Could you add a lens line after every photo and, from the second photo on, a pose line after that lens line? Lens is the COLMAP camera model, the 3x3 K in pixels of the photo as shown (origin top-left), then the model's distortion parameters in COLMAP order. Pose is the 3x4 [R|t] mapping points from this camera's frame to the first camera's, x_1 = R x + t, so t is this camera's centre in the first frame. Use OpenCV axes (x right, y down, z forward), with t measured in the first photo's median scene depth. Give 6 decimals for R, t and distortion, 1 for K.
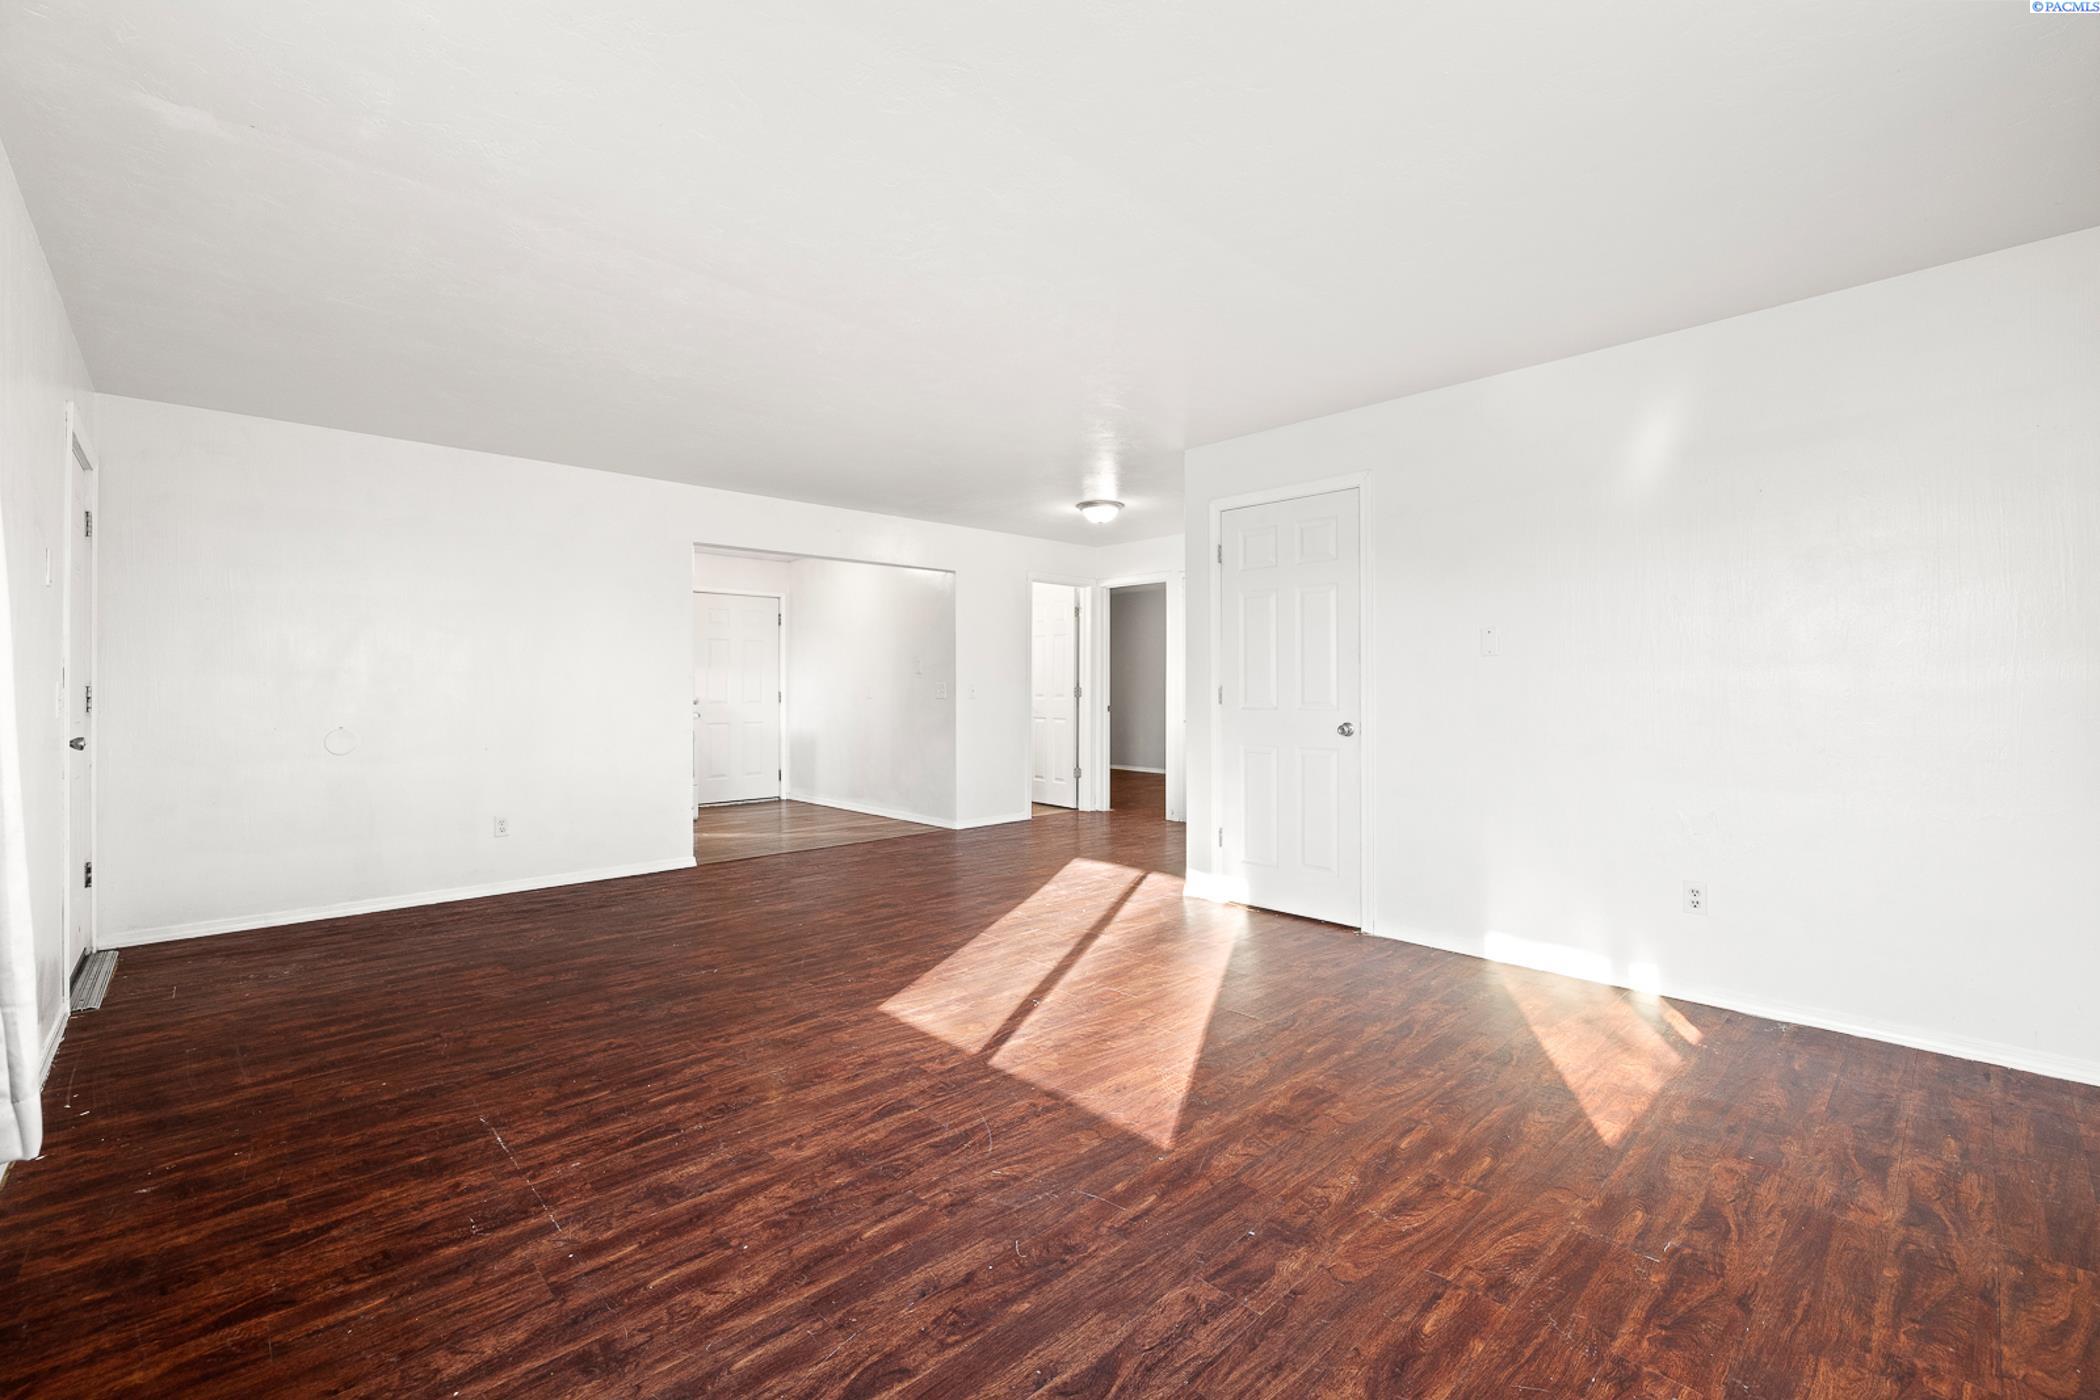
lens RADIAL K [[889.4, 0, 1045.4], [0, 889.4, 683.0], [0, 0, 1]] dist [-0.001645, 0.000167]
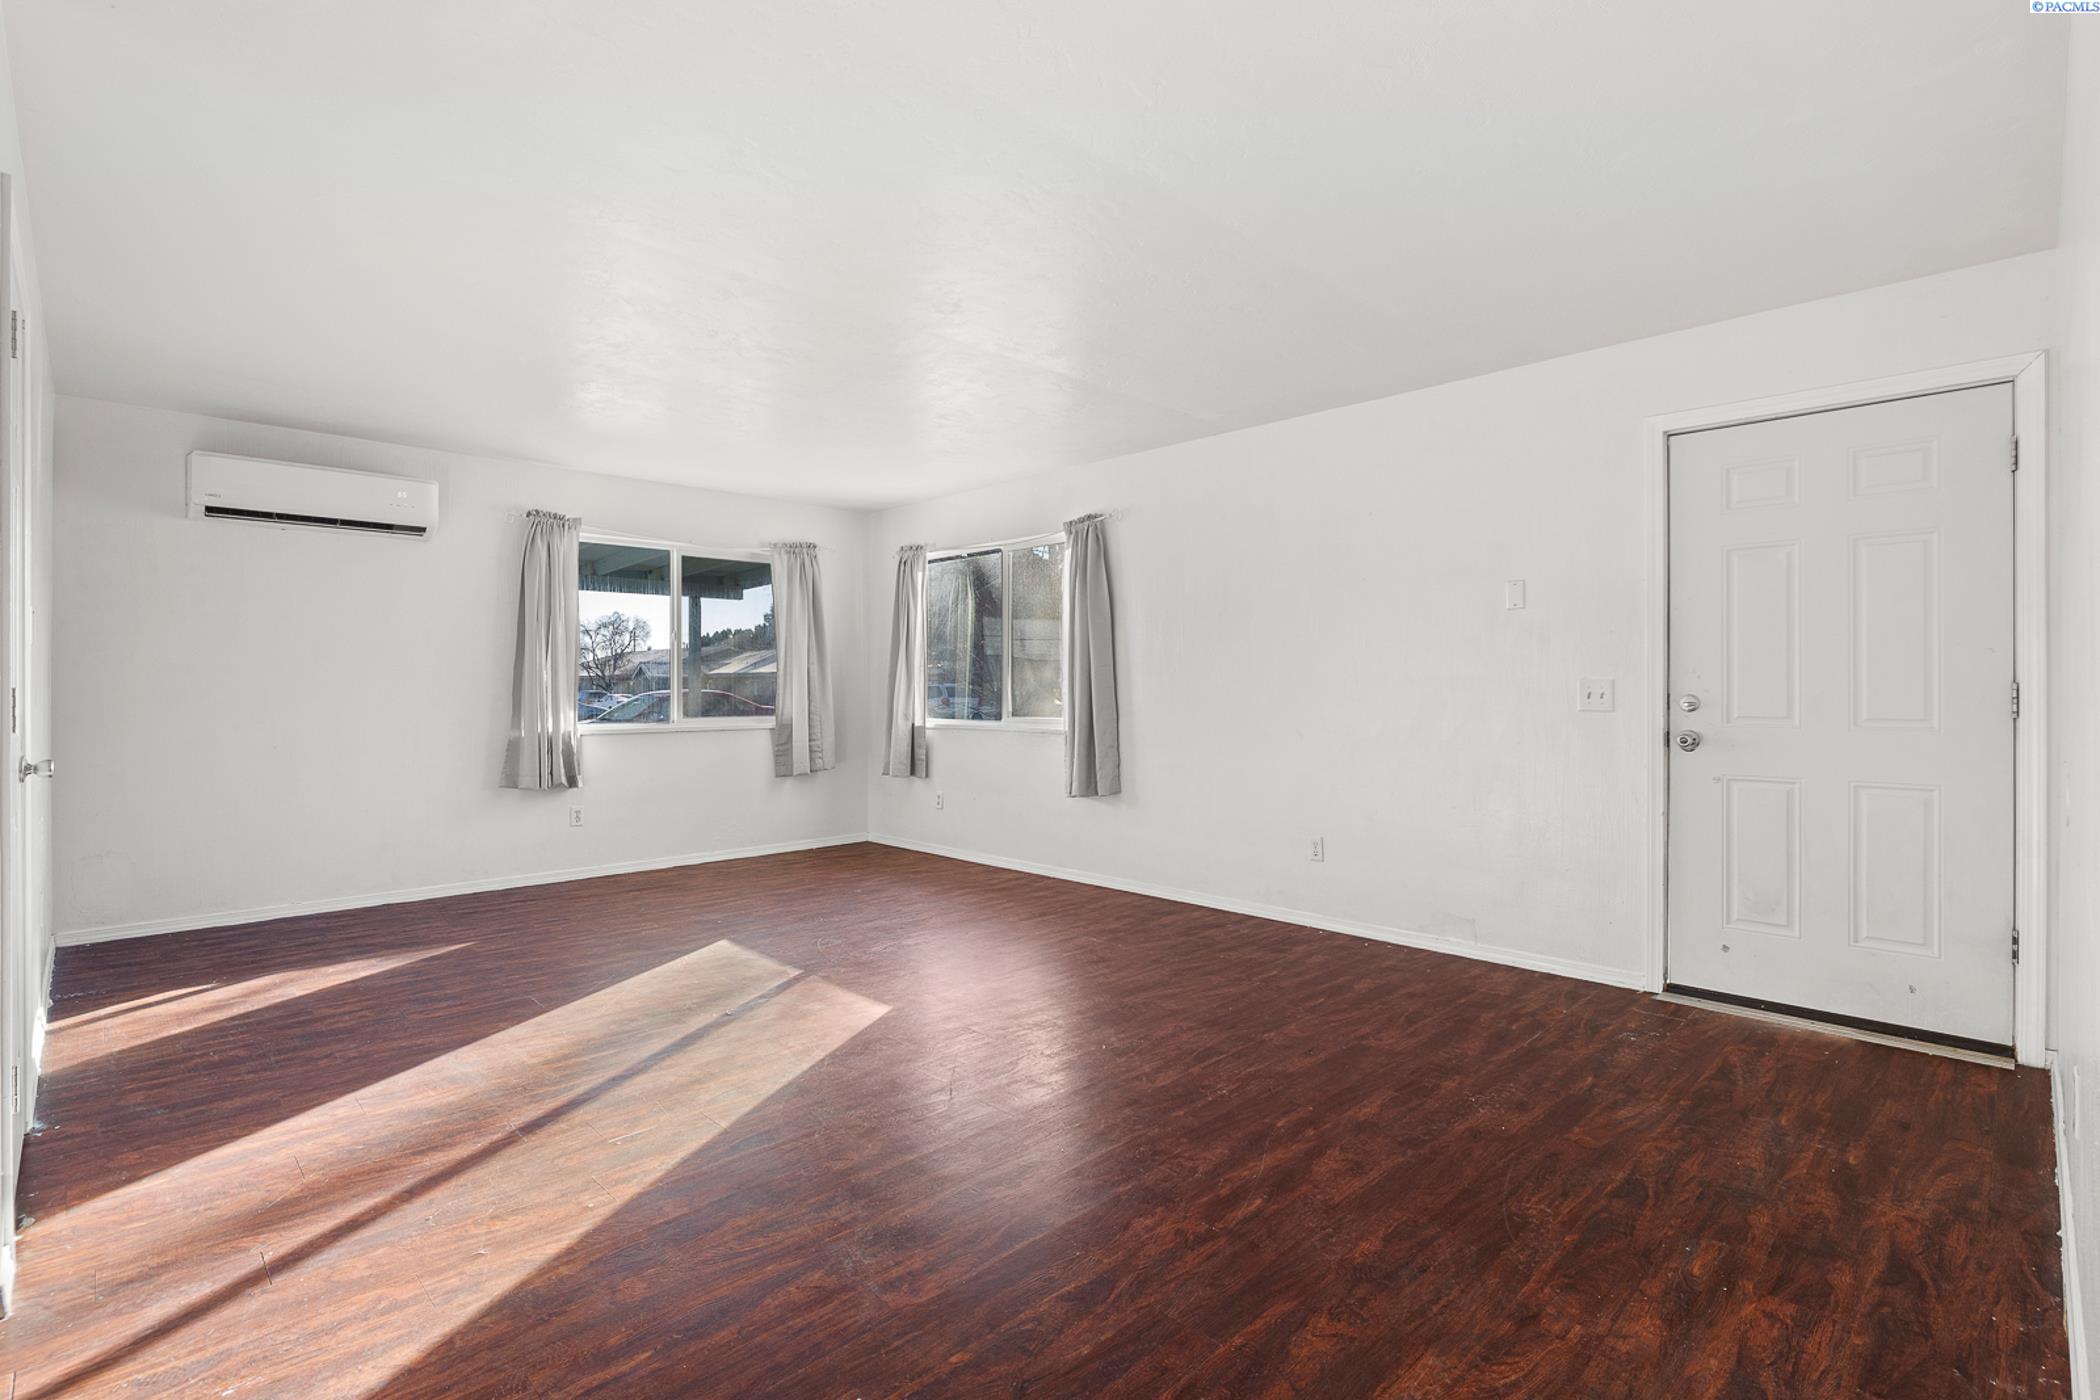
lens RADIAL K [[982.0, 0, 1059.1], [0, 982.0, 686.2], [0, 0, 1]] dist [-0.007275, 0.001408]
pose [[-0.999528, 0.003899, -0.030481, -0.416579], [0.004134, 0.999962, -0.007664, 0.013548], [0.030450, -0.007787, -0.999506, 2.552973]]
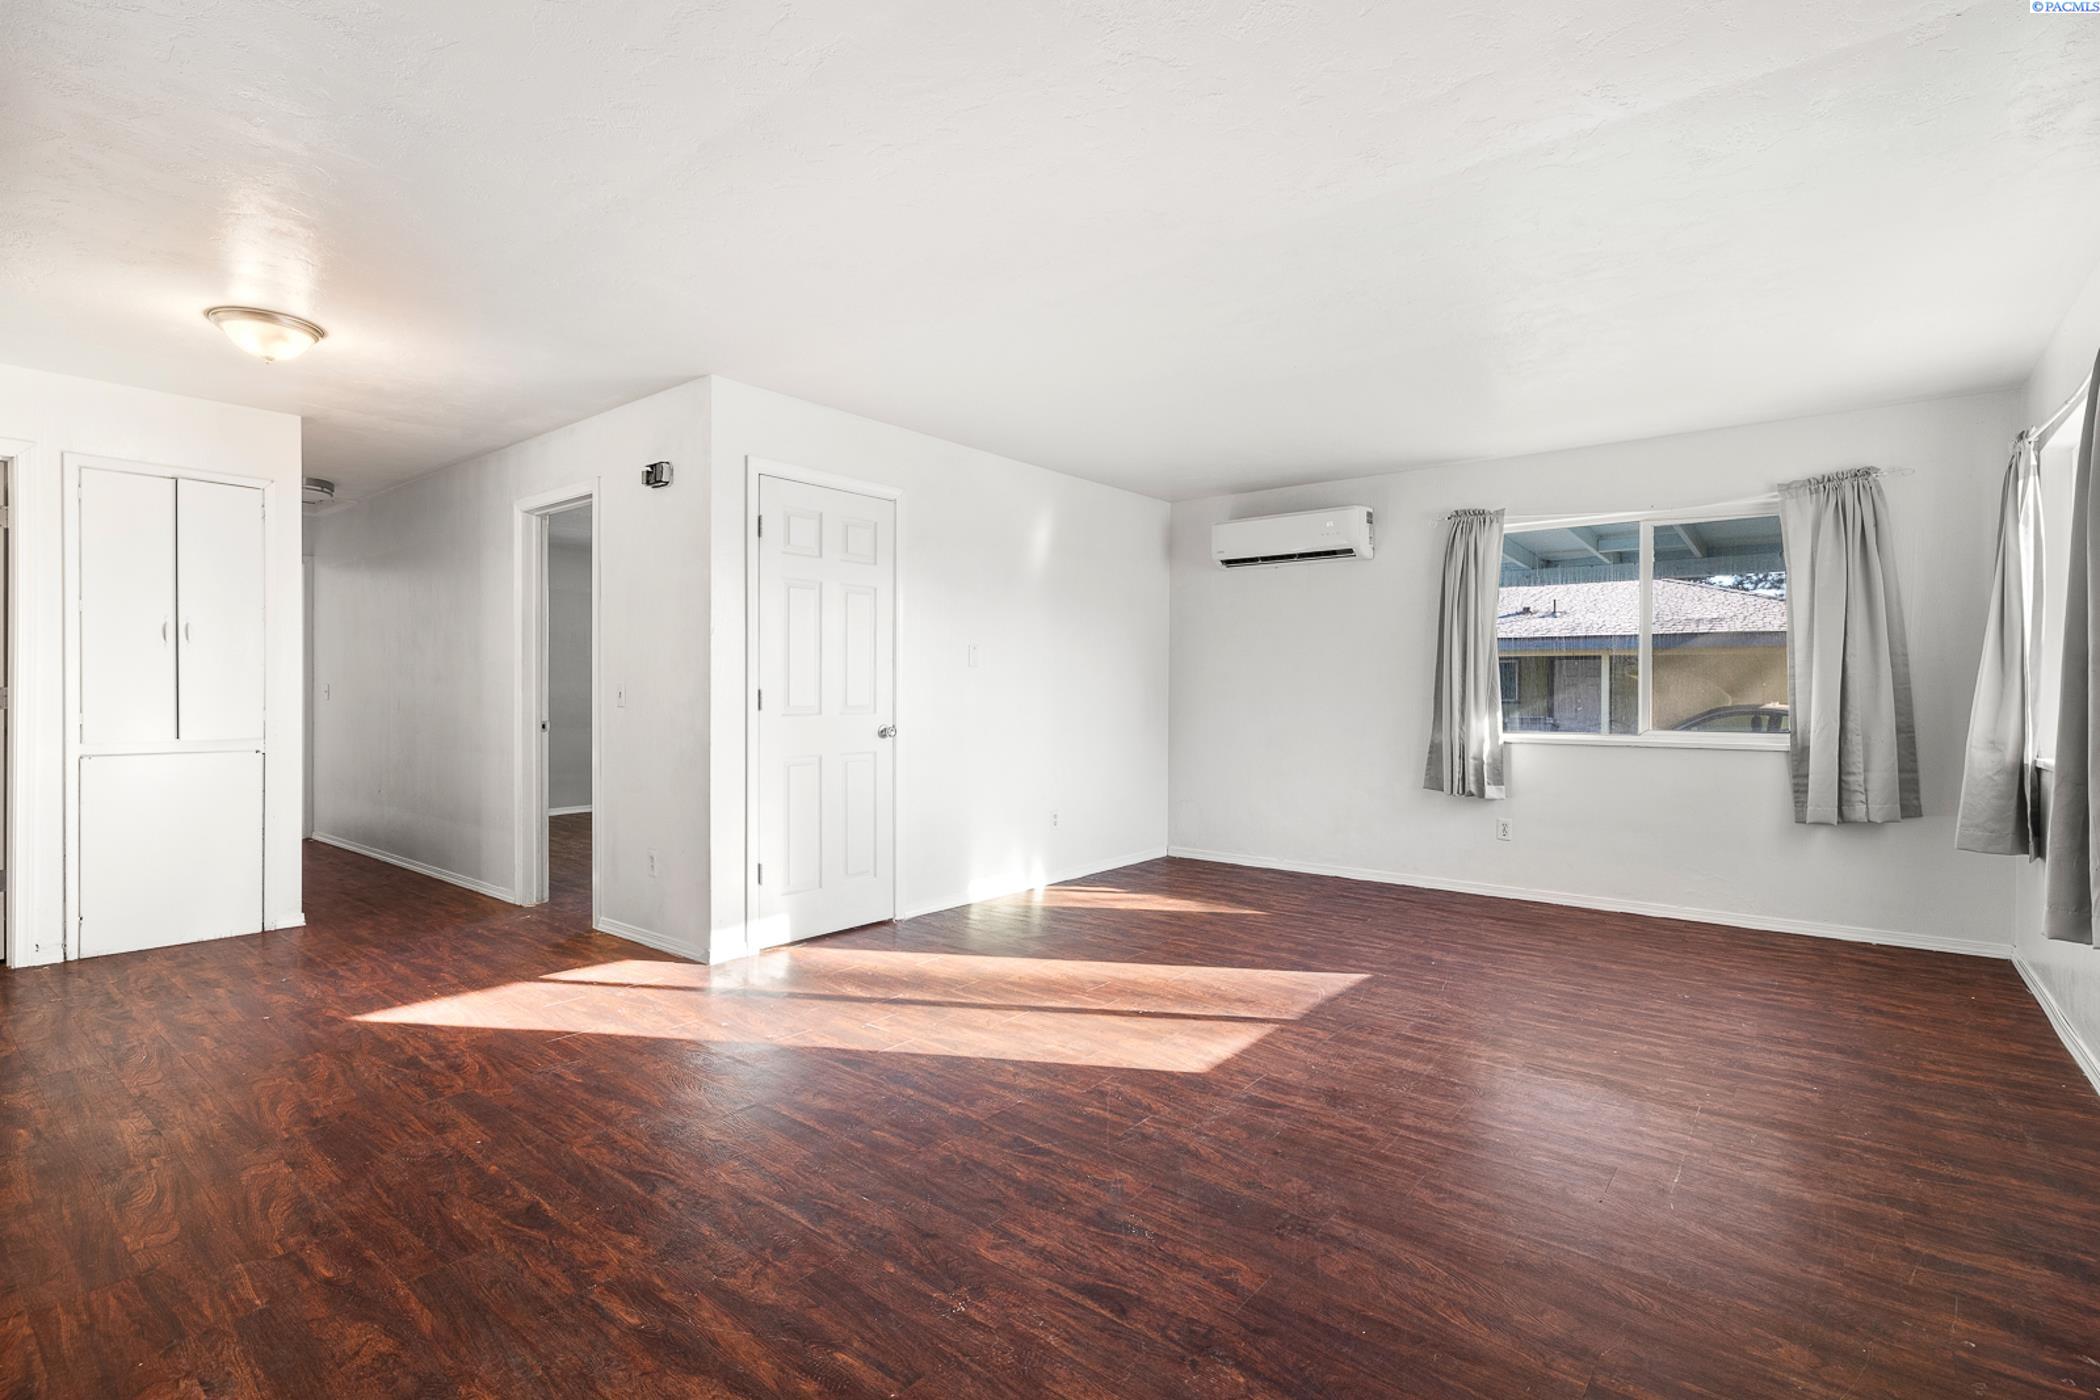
lens RADIAL K [[982.0, 0, 1049.1], [0, 982.0, 705.7], [0, 0, 1]] dist [-0.007275, 0.001408]
pose [[-0.134974, -0.013978, 0.990751, -1.314017], [-0.008070, 0.999883, 0.013008, 0.006207], [-0.990816, -0.006240, -0.135071, 1.535004]]
